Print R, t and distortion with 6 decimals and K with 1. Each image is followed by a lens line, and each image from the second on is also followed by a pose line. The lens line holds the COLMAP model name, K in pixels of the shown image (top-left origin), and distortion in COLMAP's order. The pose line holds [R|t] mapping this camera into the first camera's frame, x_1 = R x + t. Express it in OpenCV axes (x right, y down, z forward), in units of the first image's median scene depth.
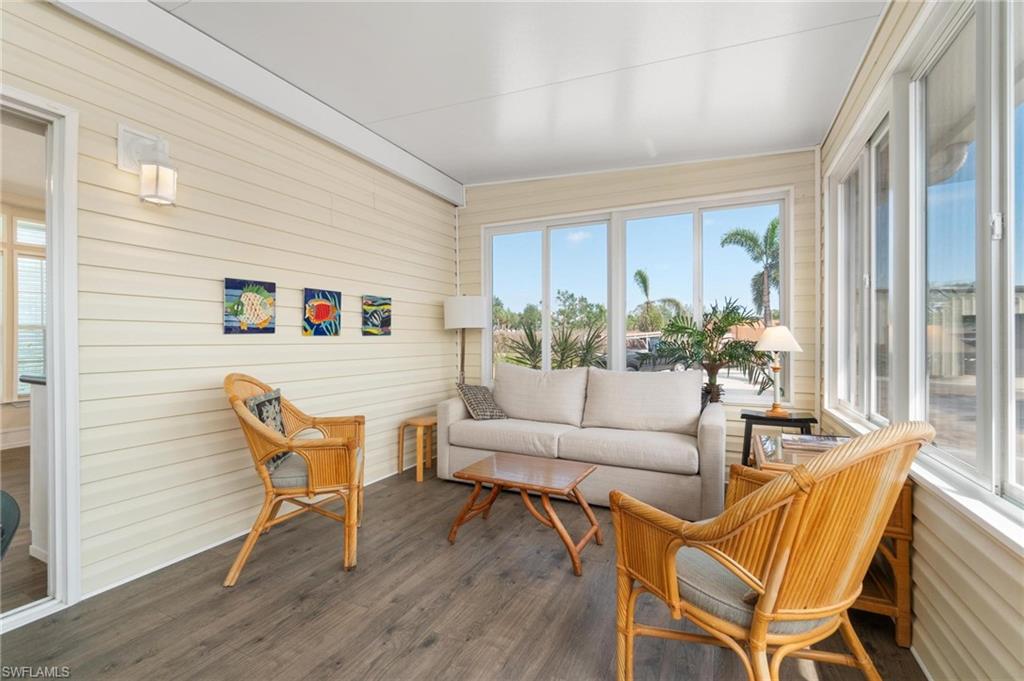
lens RADIAL K [[441.2, 0, 497.6], [0, 441.2, 341.9], [0, 0, 1]] dist [-0.006842, 0.003189]
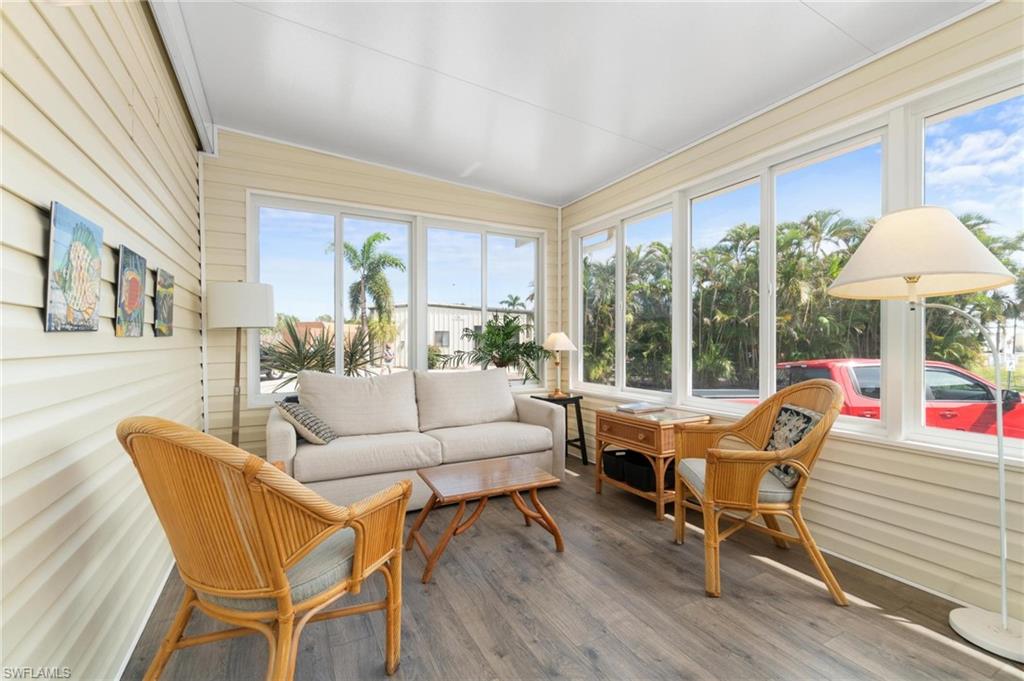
lens RADIAL K [[441.2, 0, 502.8], [0, 441.2, 346.8], [0, 0, 1]] dist [-0.006842, 0.003189]
pose [[0.589802, -0.010806, 0.807476, -0.527098], [0.006086, 0.999942, 0.008936, -0.003509], [-0.807525, -0.000356, 0.589833, 0.293804]]
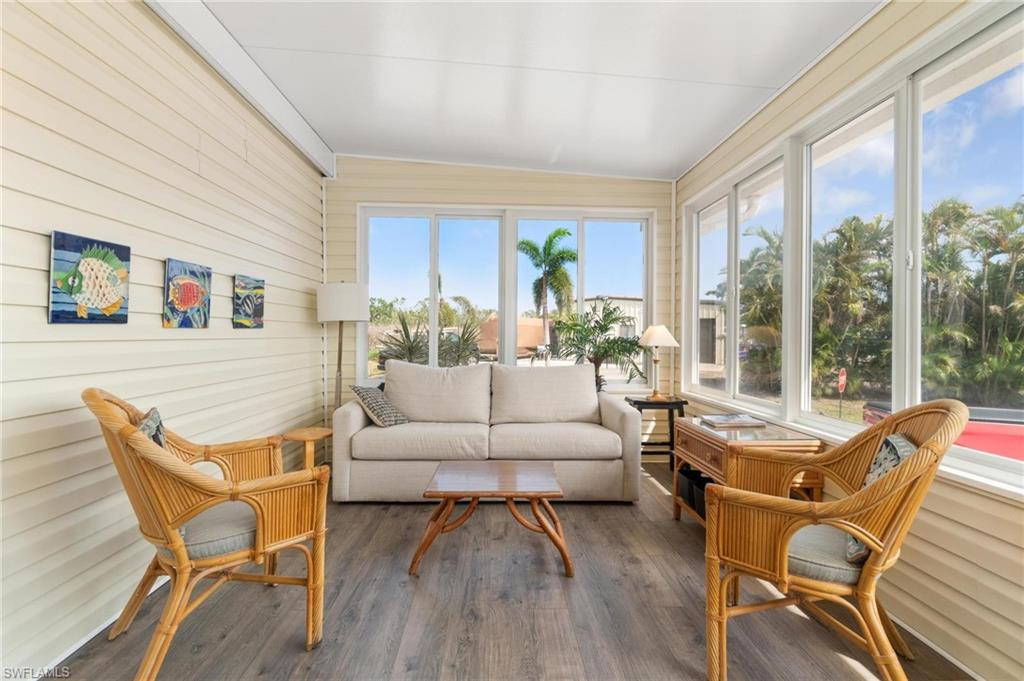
lens RADIAL K [[441.2, 0, 503.1], [0, 441.2, 335.3], [0, 0, 1]] dist [-0.006842, 0.003189]
pose [[0.882000, 0.005657, 0.471215, -0.266367], [-0.004489, 0.999983, -0.003604, -0.001748], [-0.471227, 0.001064, 0.882011, 0.132045]]
